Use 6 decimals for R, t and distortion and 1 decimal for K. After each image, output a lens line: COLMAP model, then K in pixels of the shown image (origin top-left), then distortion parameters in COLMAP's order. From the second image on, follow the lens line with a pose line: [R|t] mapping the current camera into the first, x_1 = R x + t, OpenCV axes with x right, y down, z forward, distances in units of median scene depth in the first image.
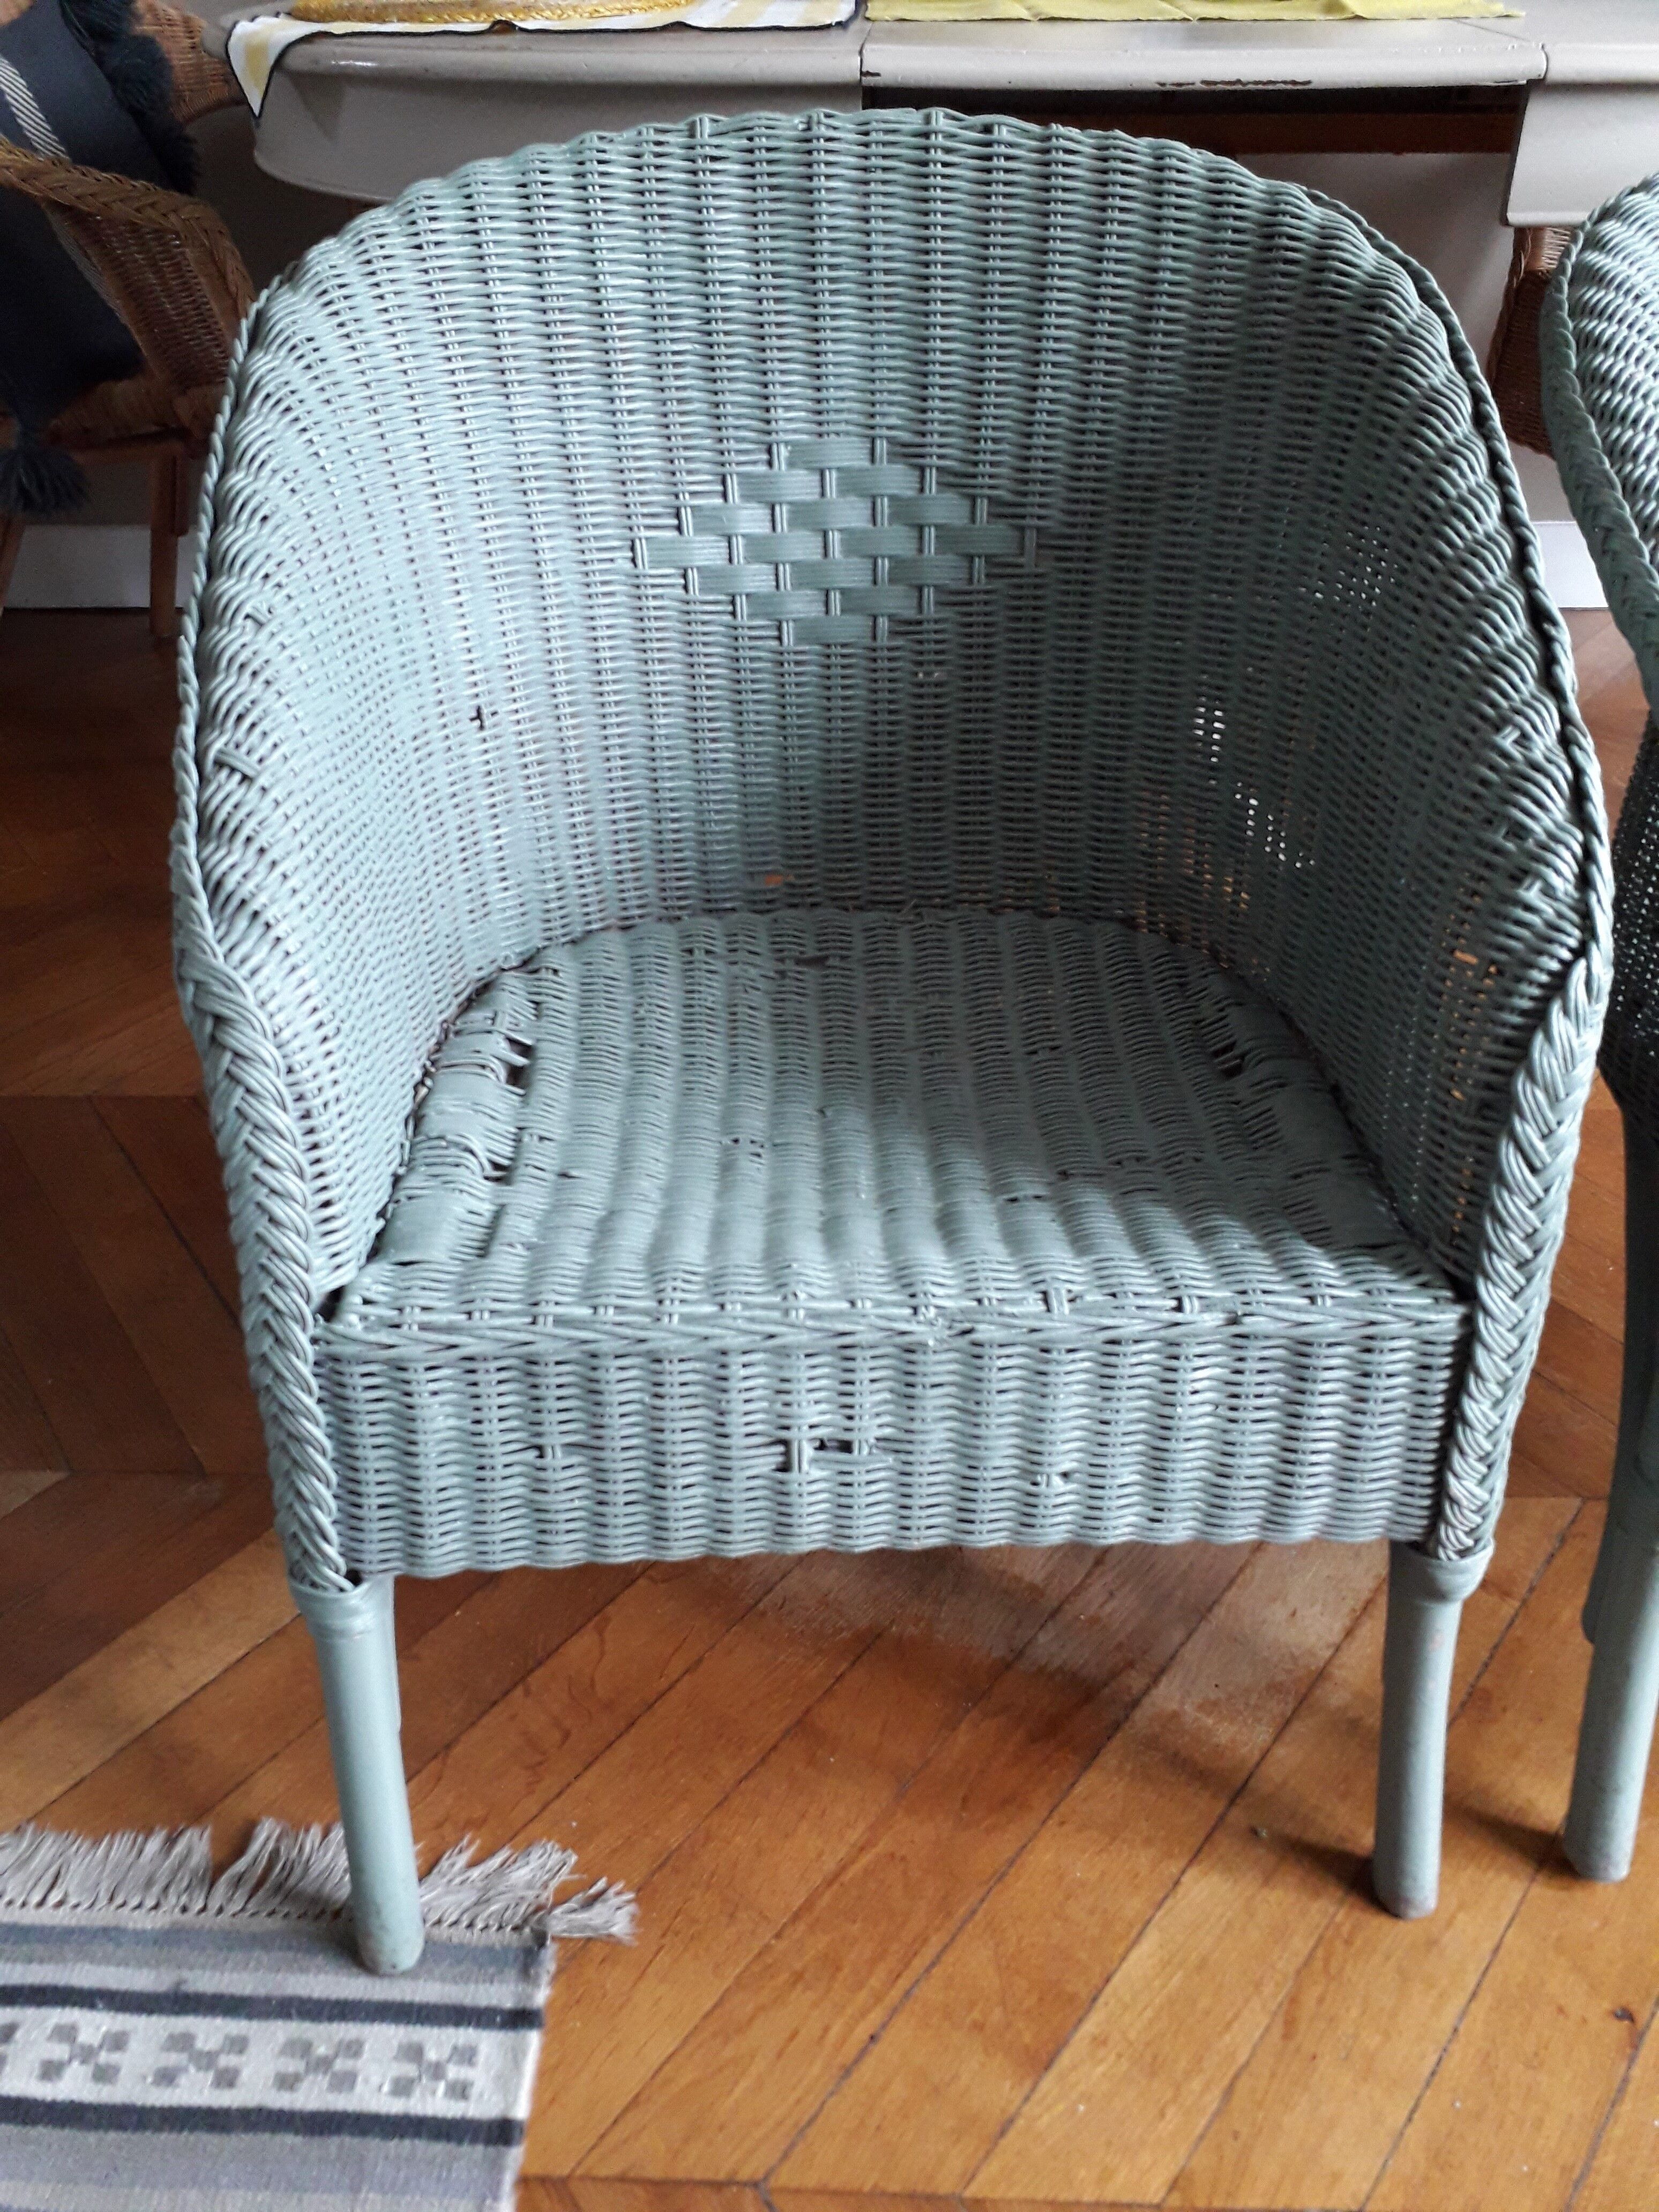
lens RADIAL K [[1721.3, 0, 843.9], [0, 1721.3, 1101.0], [0, 0, 1]] dist [0.061888, -0.072374]
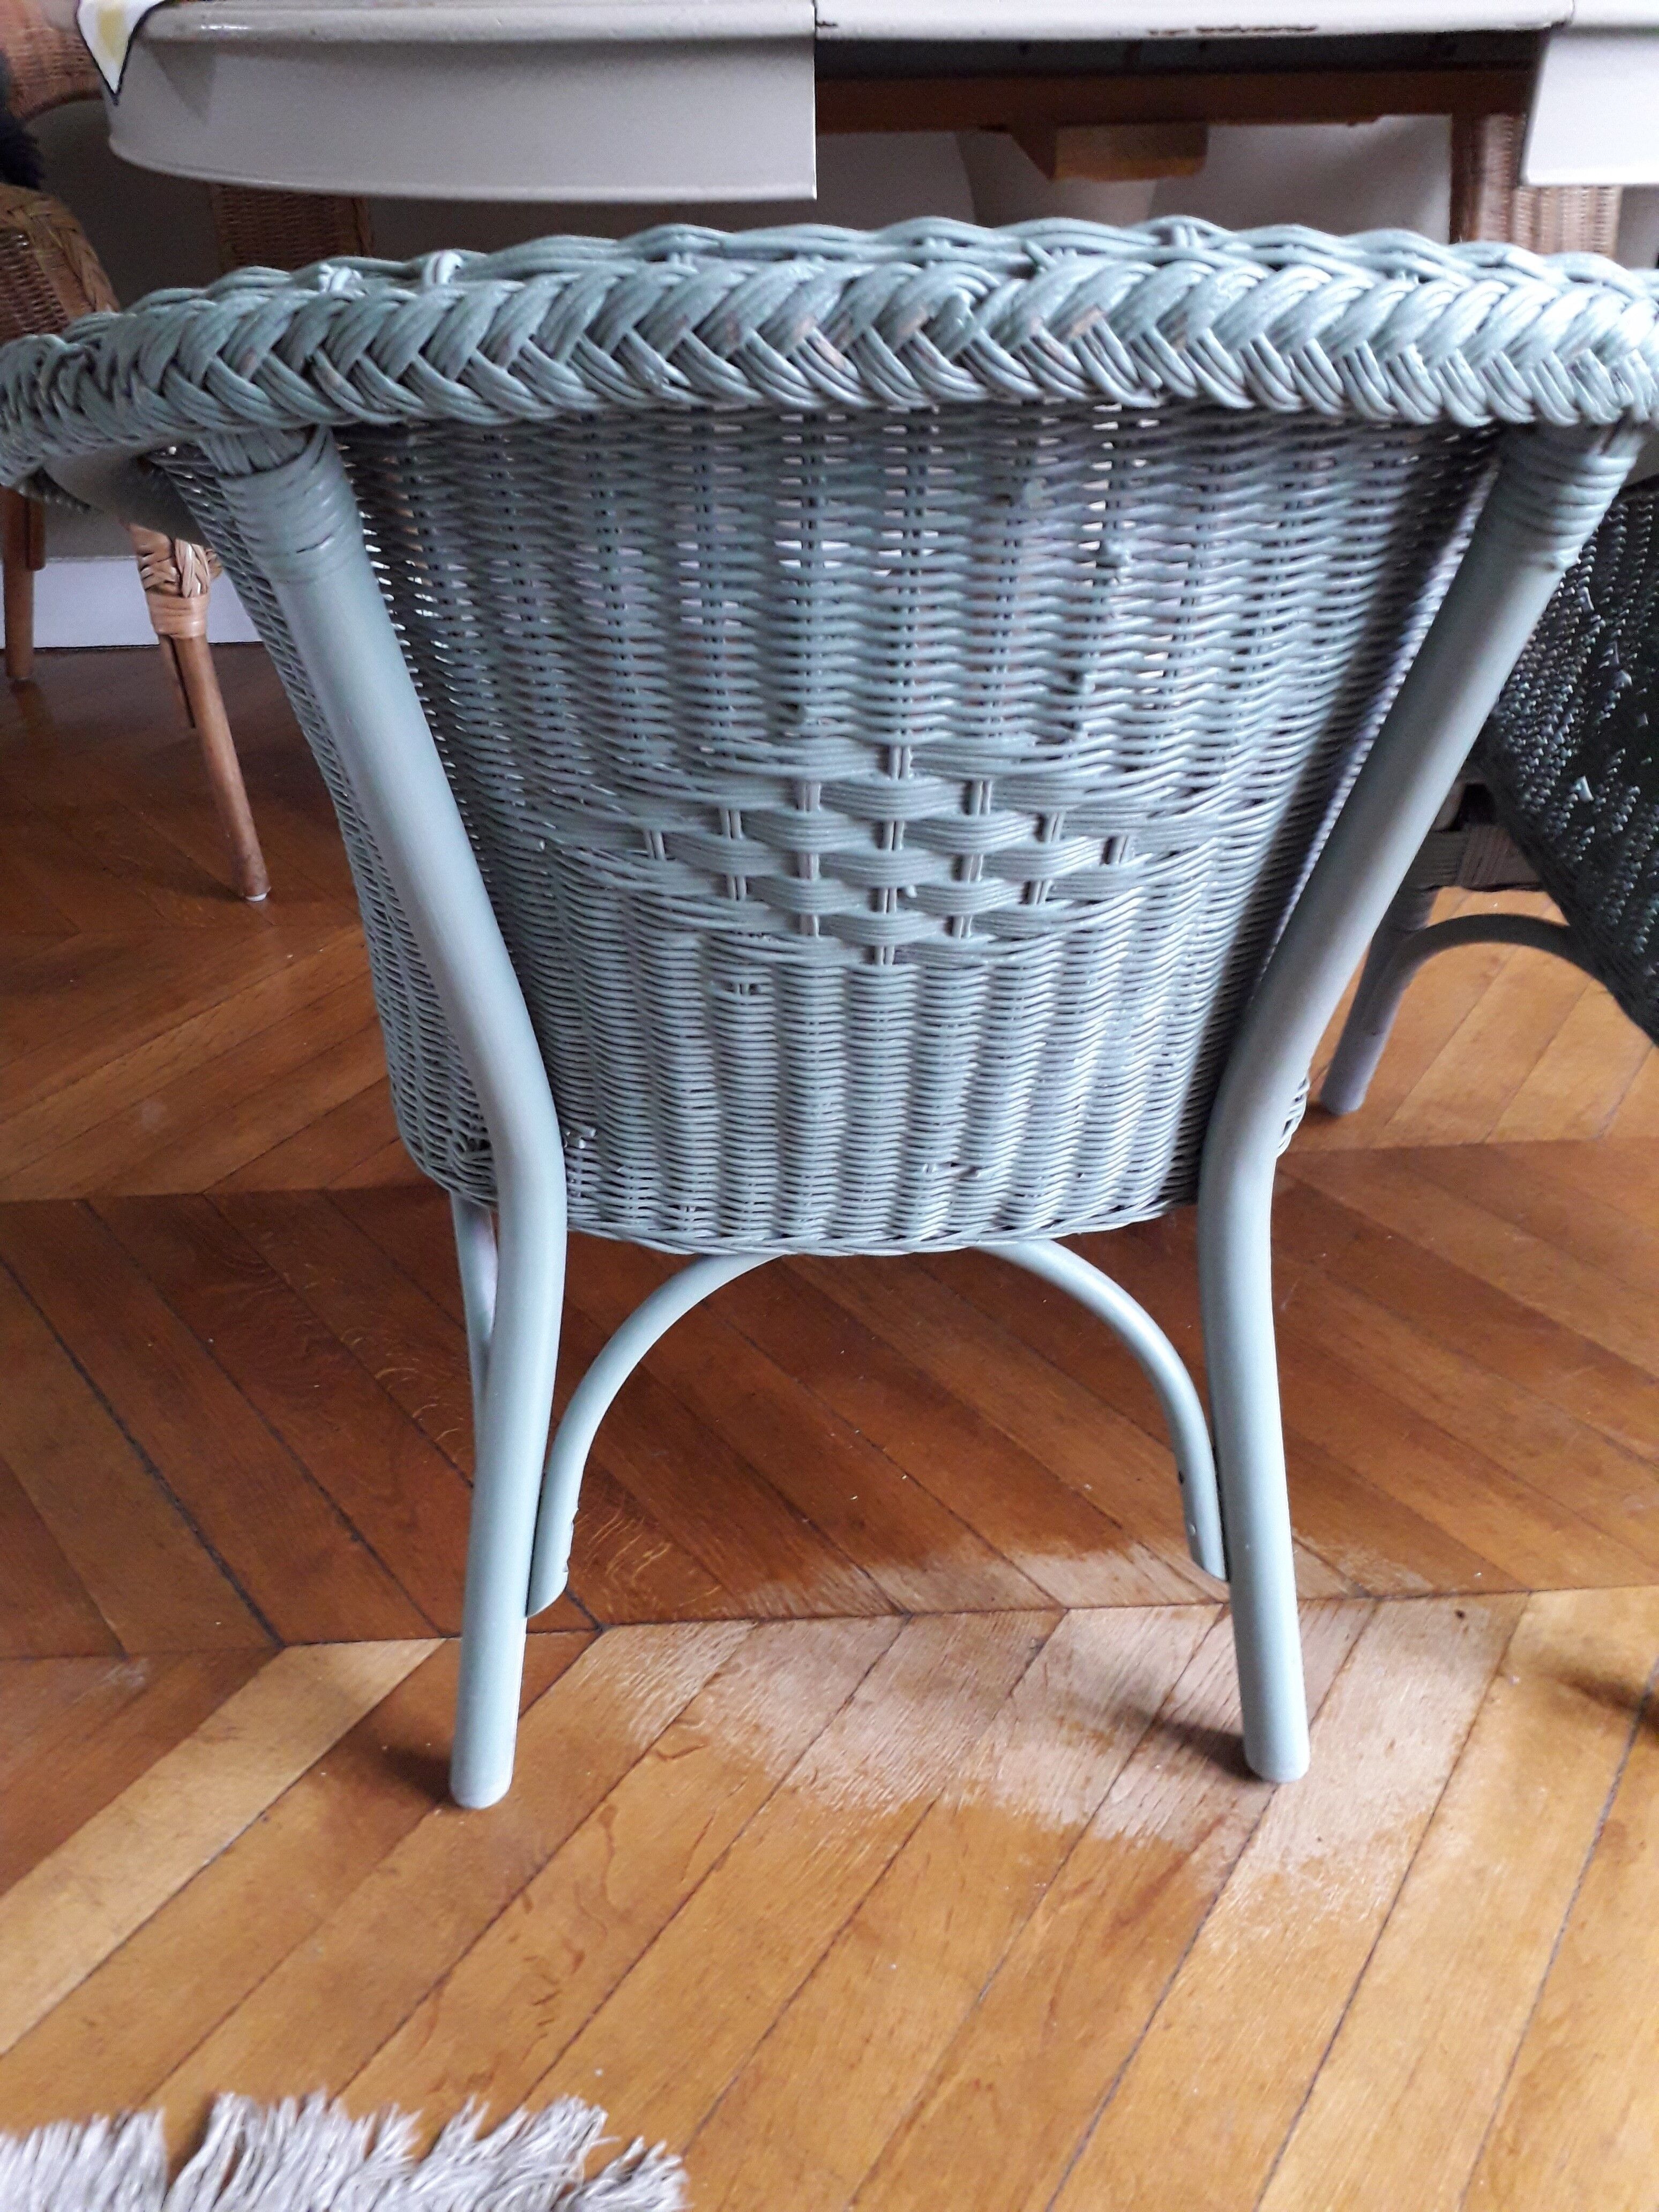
lens RADIAL K [[1721.3, 0, 845.0], [0, 1721.3, 1124.7], [0, 0, 1]] dist [0.061888, -0.072374]
pose [[0.996957, -0.048774, 0.060806, -0.067029], [0.049063, 0.998790, -0.003260, -0.036986], [-0.060573, 0.006234, 0.998144, 0.148675]]
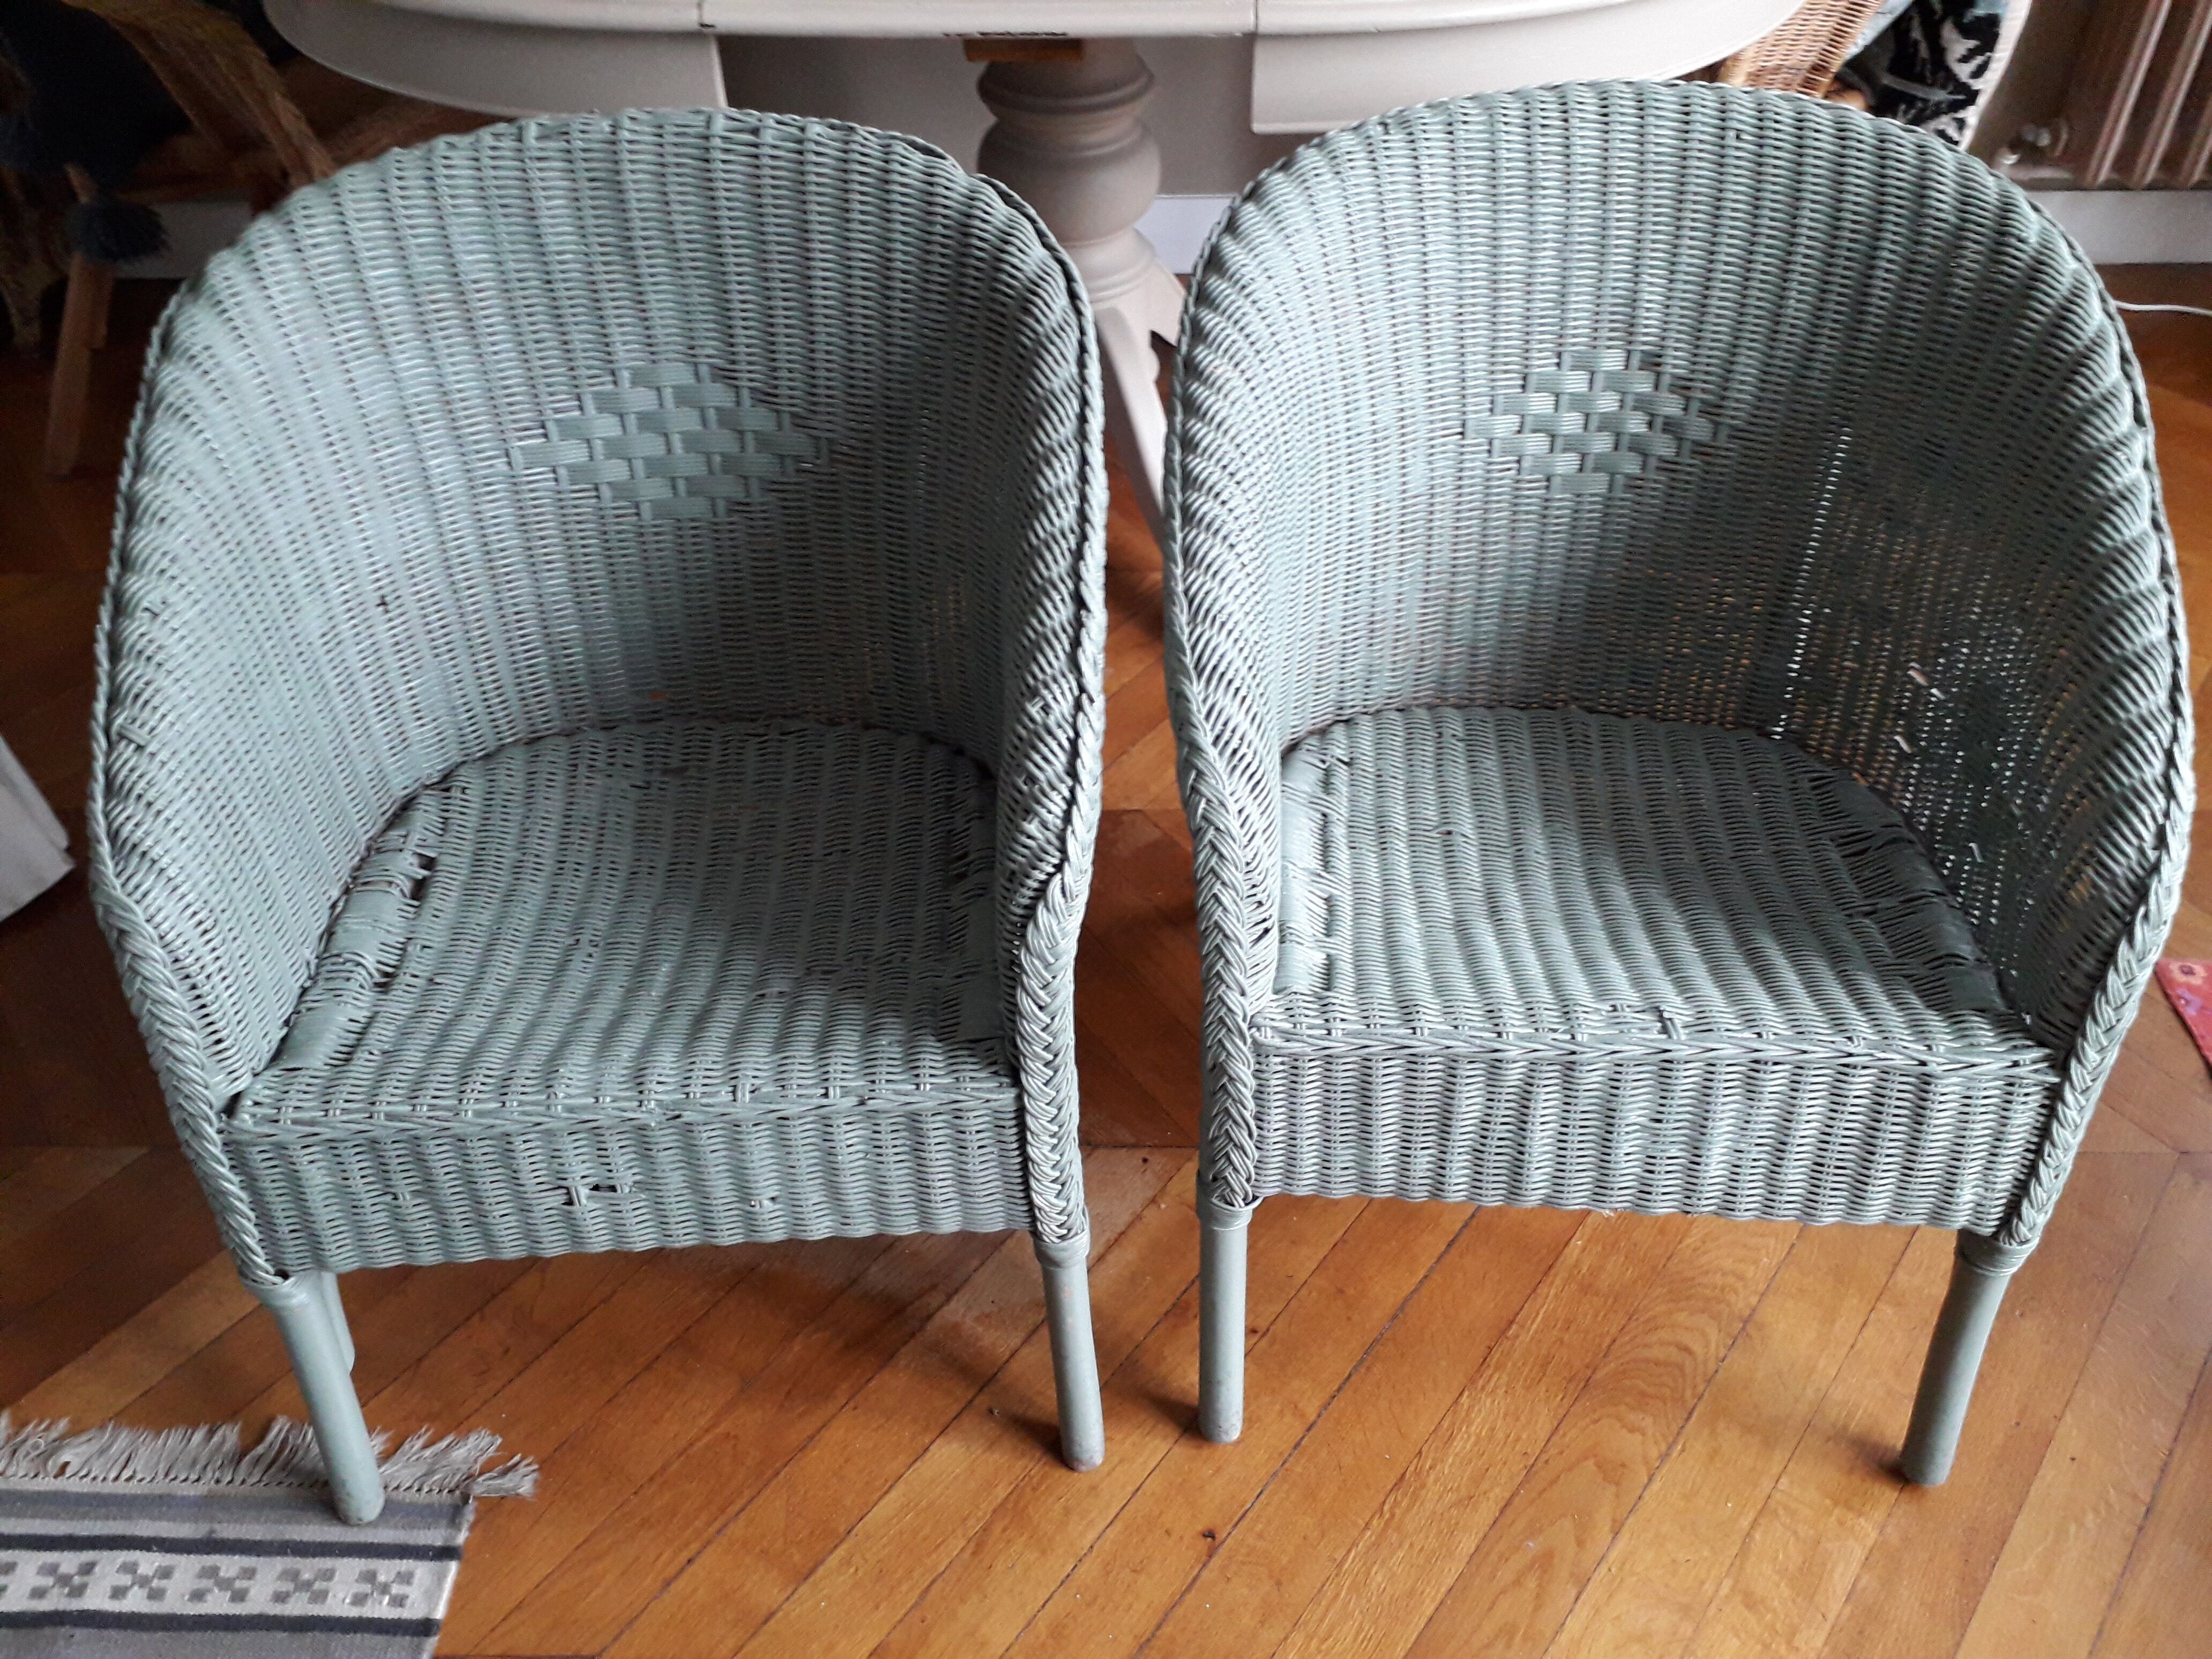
lens RADIAL K [[1721.3, 0, 1120.8], [0, 1721.3, 826.3], [0, 0, 1]] dist [0.061888, -0.072374]
pose [[0.999873, -0.015133, 0.005087, 0.347461], [0.014352, 0.991580, 0.128698, -0.228080], [-0.006992, -0.128609, 0.991671, -0.327769]]
